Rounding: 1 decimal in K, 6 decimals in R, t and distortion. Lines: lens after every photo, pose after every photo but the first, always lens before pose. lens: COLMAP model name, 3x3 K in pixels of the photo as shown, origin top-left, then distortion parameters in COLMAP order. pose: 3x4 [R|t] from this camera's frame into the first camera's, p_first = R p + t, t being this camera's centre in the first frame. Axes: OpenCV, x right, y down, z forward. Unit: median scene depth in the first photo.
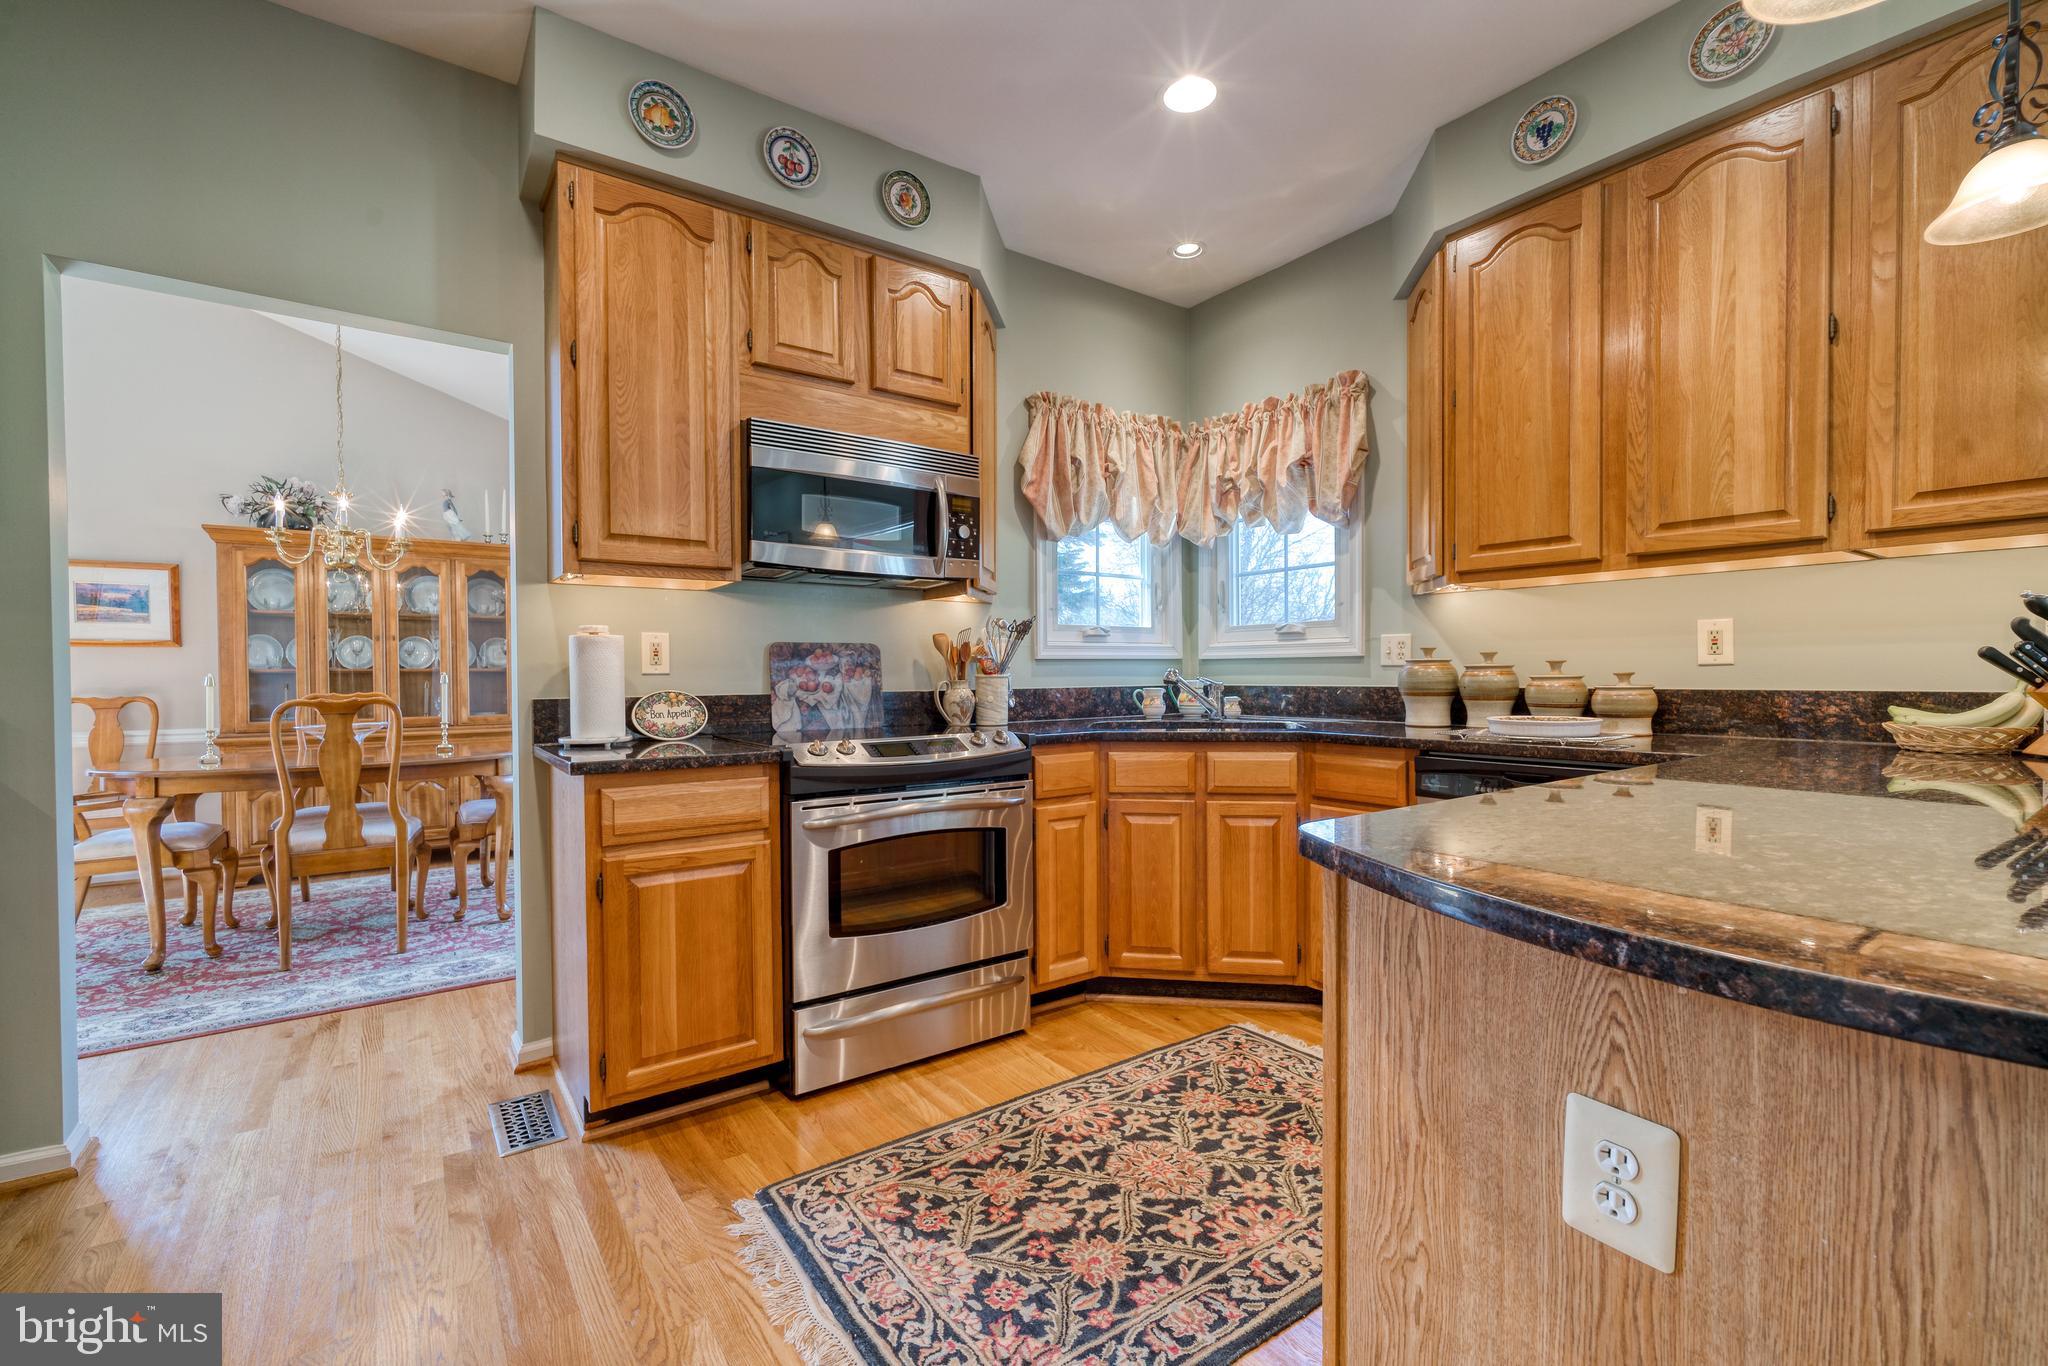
lens RADIAL K [[884.7, 0, 1030.2], [0, 884.7, 686.6], [0, 0, 1]] dist [-0.007271, 0.002080]
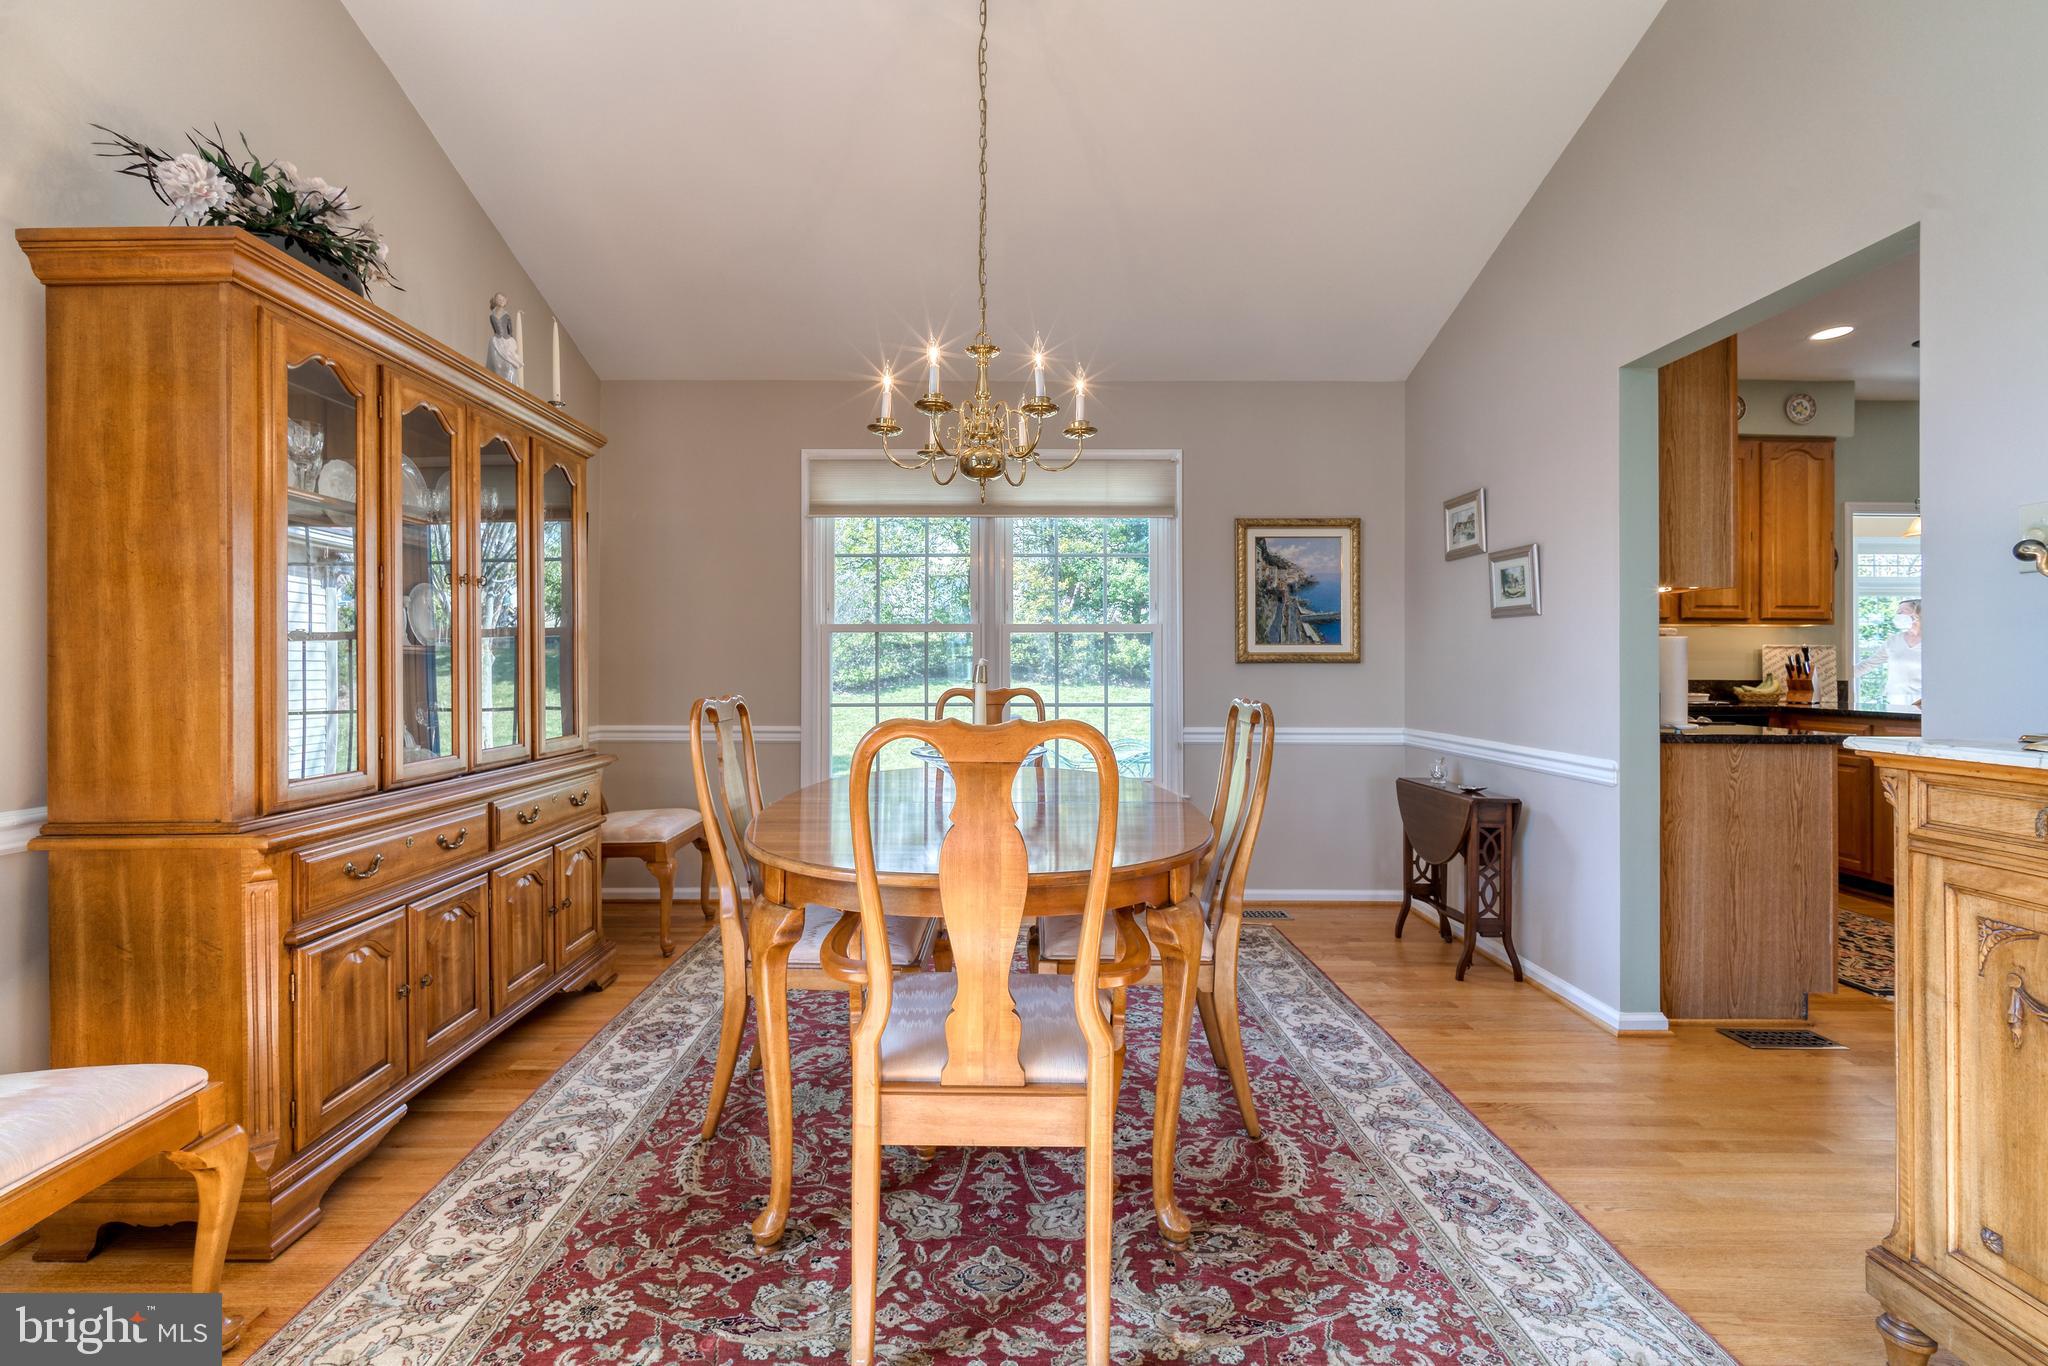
lens RADIAL K [[884.7, 0, 986.7], [0, 884.7, 660.7], [0, 0, 1]] dist [-0.007271, 0.002080]
pose [[0.591466, 0.013732, 0.806213, -2.253548], [0.003003, 0.999811, -0.019232, -0.007461], [-0.806324, 0.013796, 0.591313, 1.185970]]
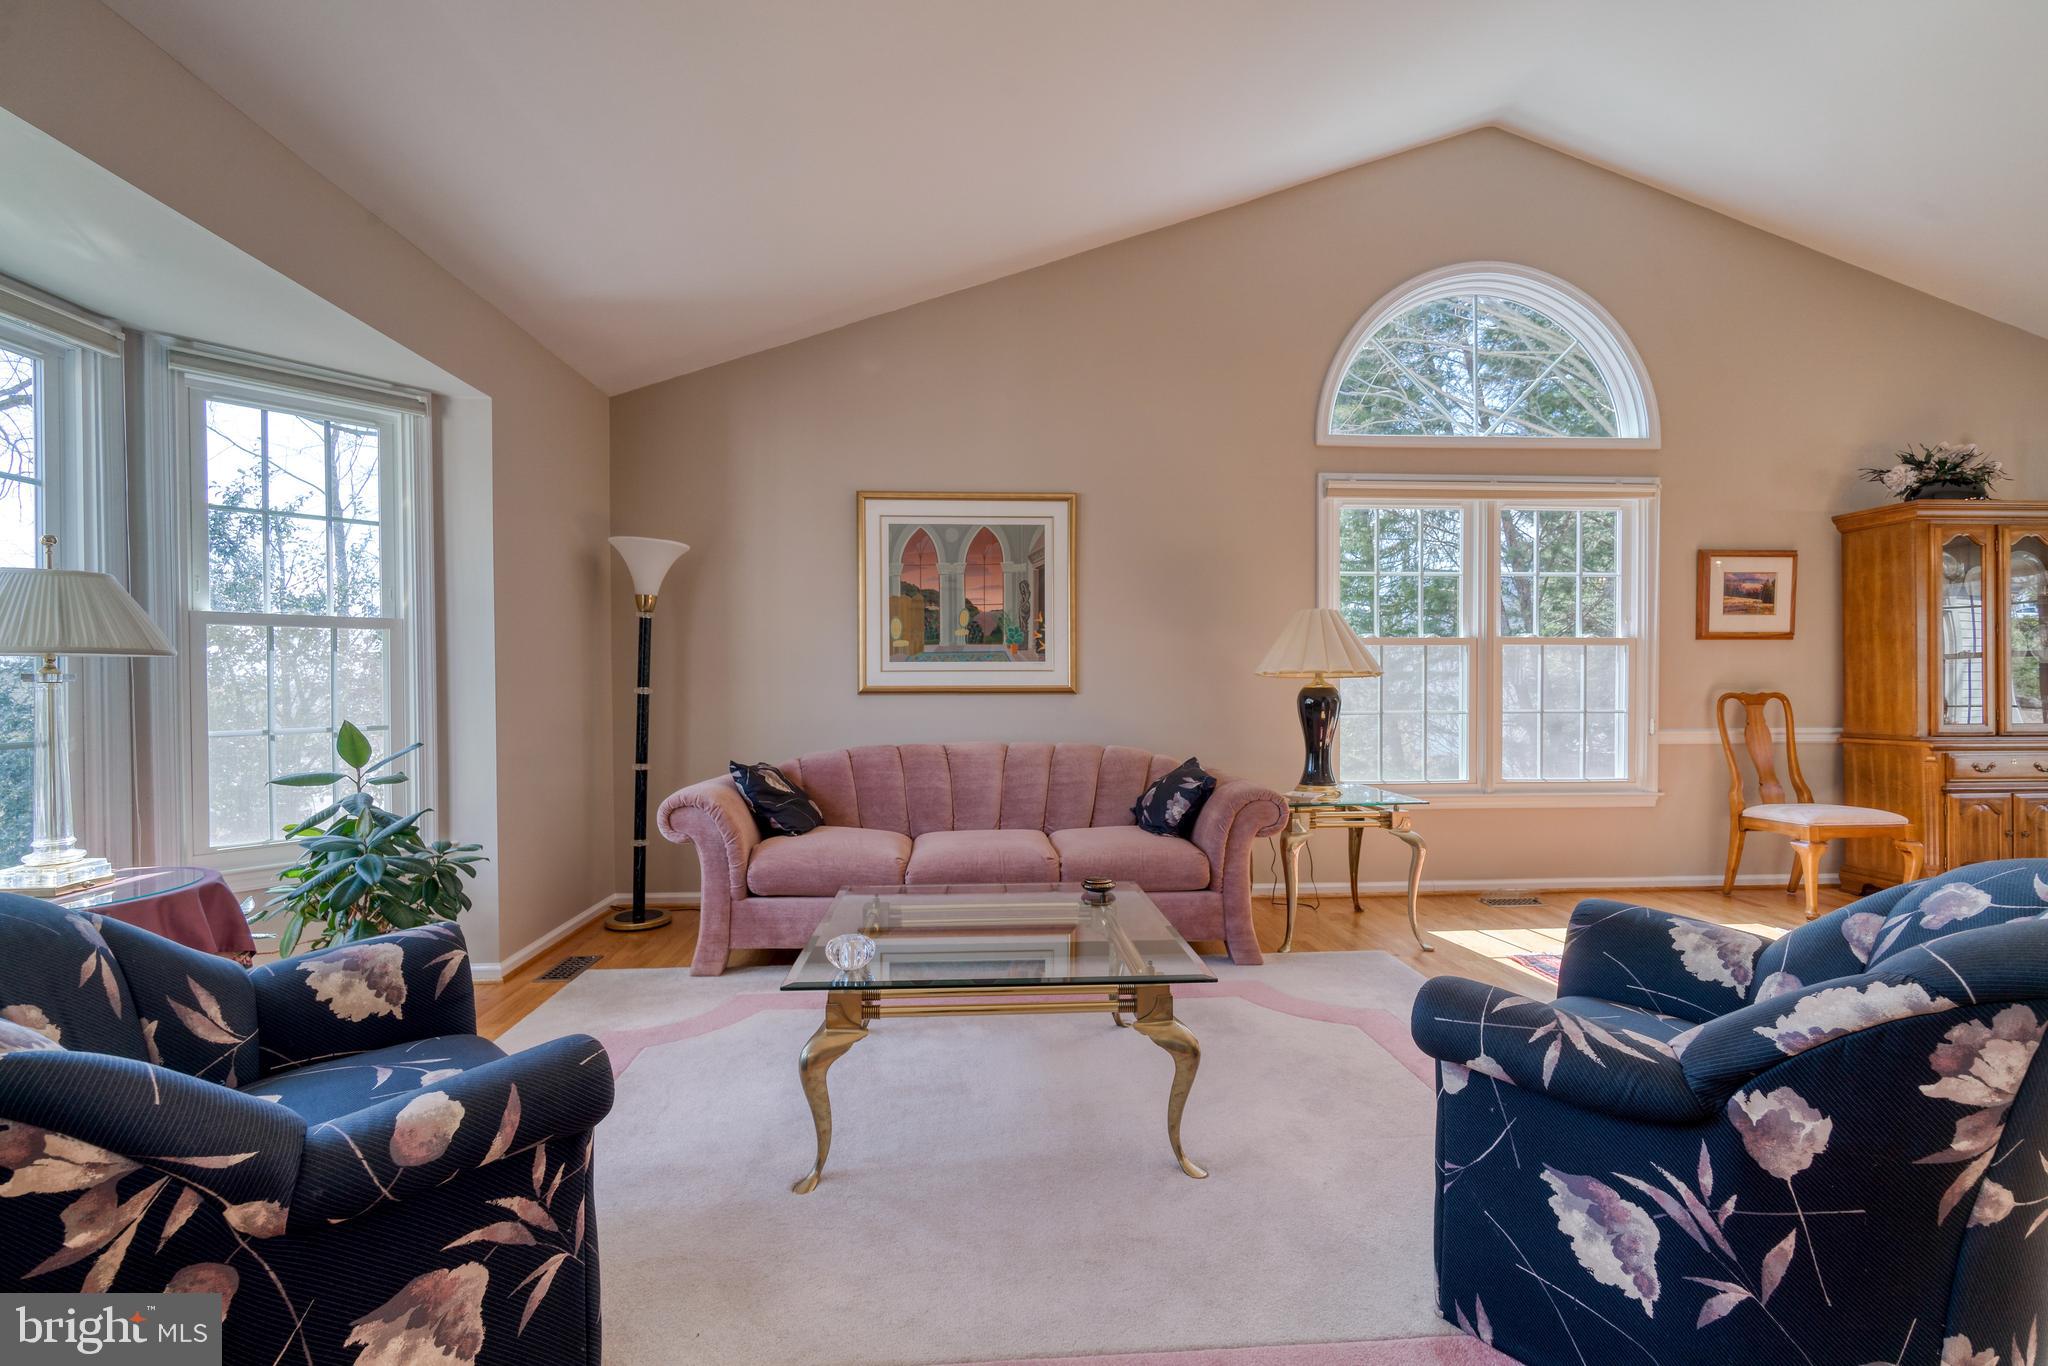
lens RADIAL K [[884.7, 0, 1013.4], [0, 884.7, 684.1], [0, 0, 1]] dist [-0.007271, 0.002080]
pose [[0.844084, 0.008710, -0.536141, -2.654551], [-0.009264, 0.999956, 0.001660, 0.016793], [0.536132, 0.003566, 0.844127, -0.489866]]
